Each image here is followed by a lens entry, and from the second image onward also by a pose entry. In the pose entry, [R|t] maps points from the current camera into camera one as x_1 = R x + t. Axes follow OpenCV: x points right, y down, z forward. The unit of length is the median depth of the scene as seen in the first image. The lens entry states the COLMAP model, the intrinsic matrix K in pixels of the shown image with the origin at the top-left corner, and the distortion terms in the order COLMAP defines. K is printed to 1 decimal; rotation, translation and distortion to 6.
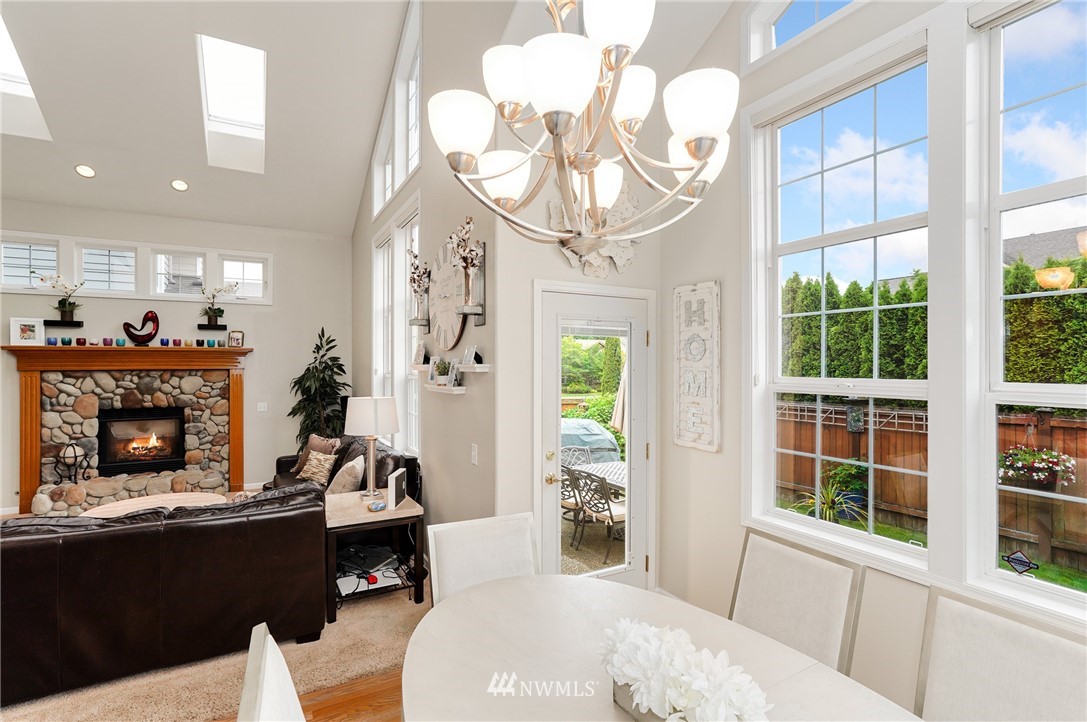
lens RADIAL K [[524.8, 0, 542.1], [0, 524.8, 354.7], [0, 0, 1]] dist [-0.026827, 0.018363]
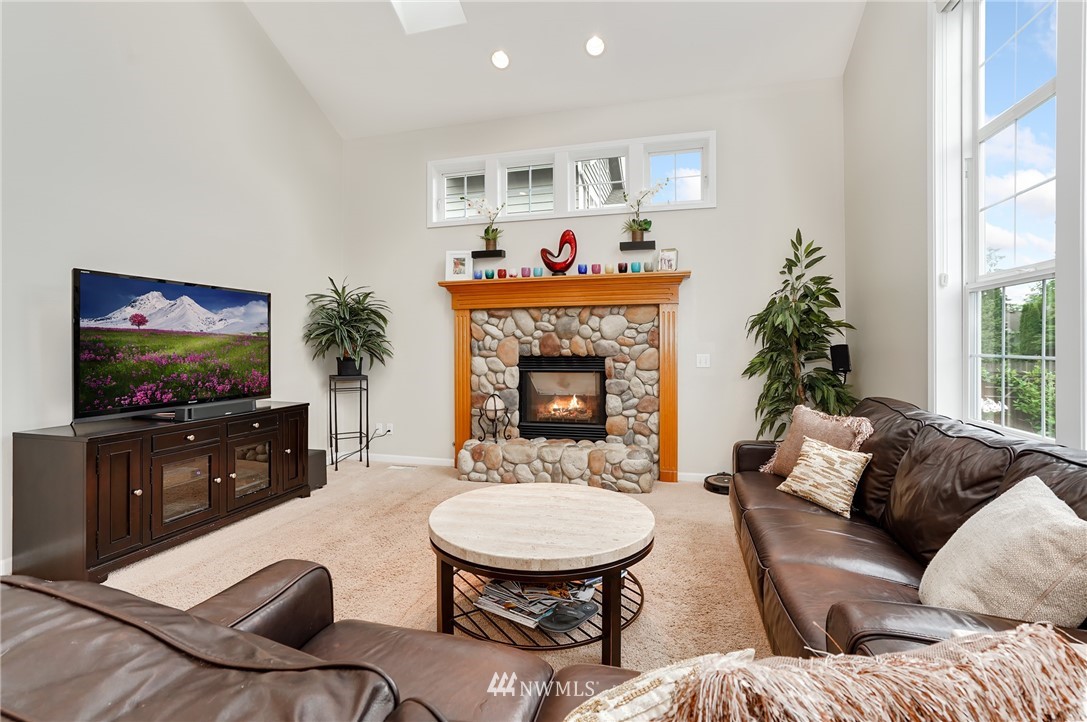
lens RADIAL K [[524.8, 0, 542.1], [0, 524.8, 354.7], [0, 0, 1]] dist [-0.026827, 0.018363]
pose [[0.726548, 0.012808, -0.686996, -0.250040], [0.010660, 0.999496, 0.029909, 0.077232], [0.687033, -0.029054, 0.726045, 0.412319]]
